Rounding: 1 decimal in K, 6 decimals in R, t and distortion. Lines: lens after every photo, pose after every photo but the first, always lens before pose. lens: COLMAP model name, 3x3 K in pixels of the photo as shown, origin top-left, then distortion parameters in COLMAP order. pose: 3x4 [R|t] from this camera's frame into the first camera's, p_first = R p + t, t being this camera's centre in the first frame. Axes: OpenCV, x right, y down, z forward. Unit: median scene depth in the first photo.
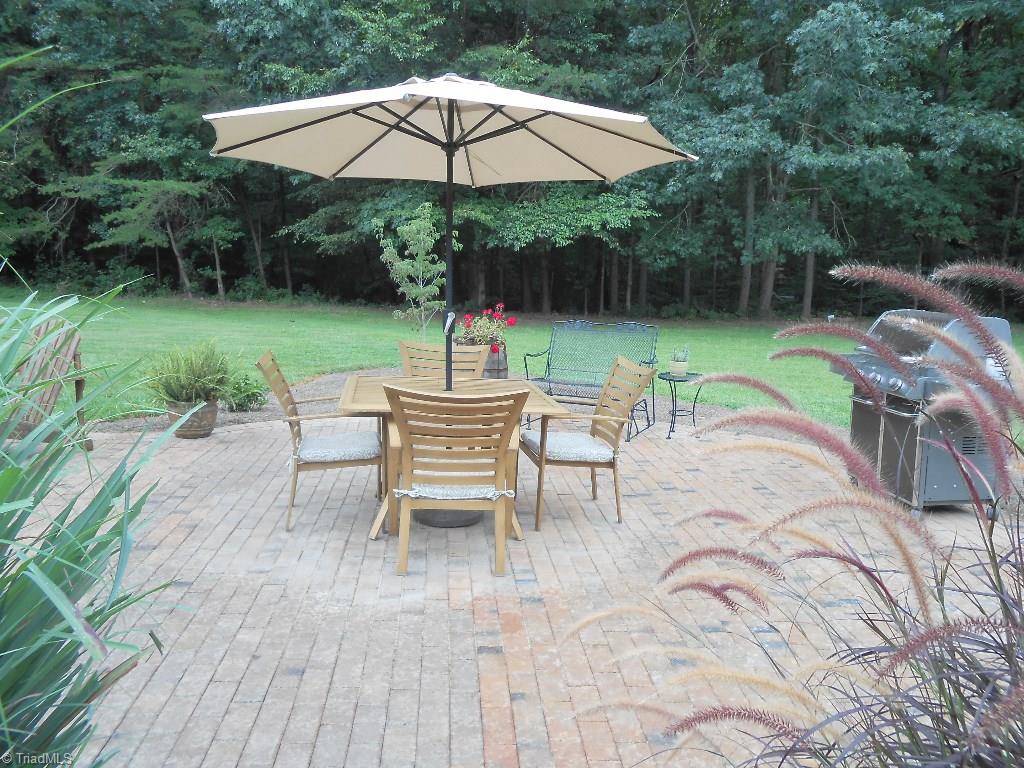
lens RADIAL K [[776.6, 0, 512.0], [0, 776.6, 384.0], [0, 0, 1]] dist [-0.013753, -0.011237]
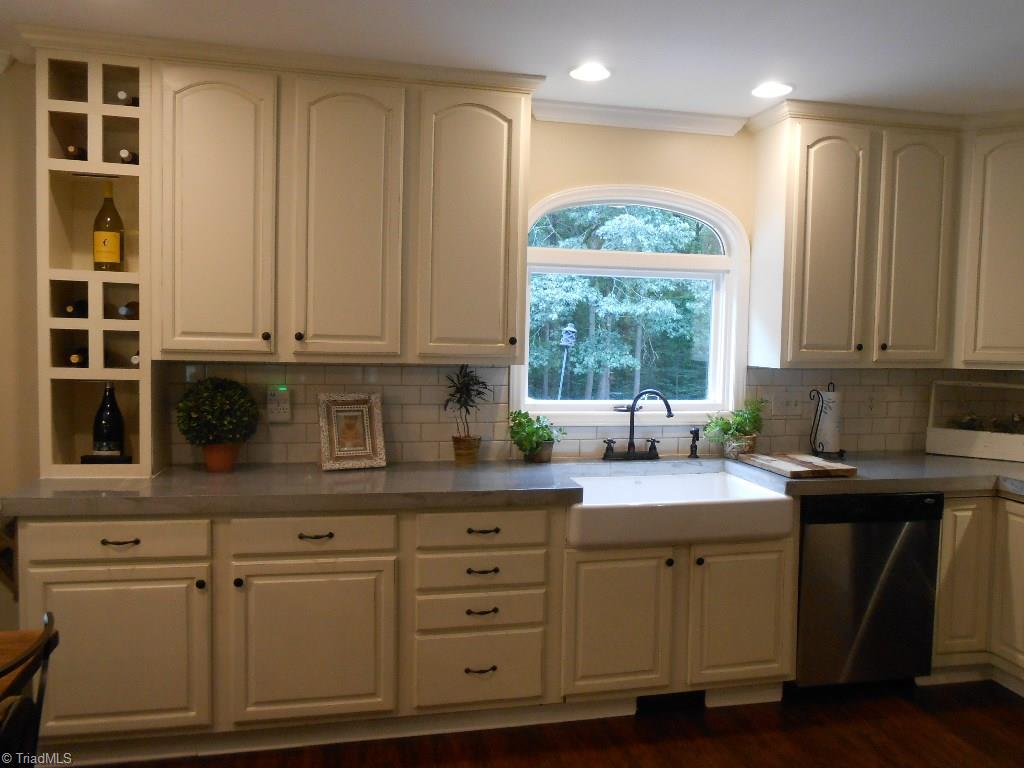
lens RADIAL K [[776.6, 0, 512.0], [0, 776.6, 384.0], [0, 0, 1]] dist [-0.013753, -0.011237]
pose [[0.989058, 0.014513, 0.146814, -0.027488], [0.000869, 0.994559, -0.104171, 0.013195], [-0.147527, 0.103158, 0.983664, -0.391170]]
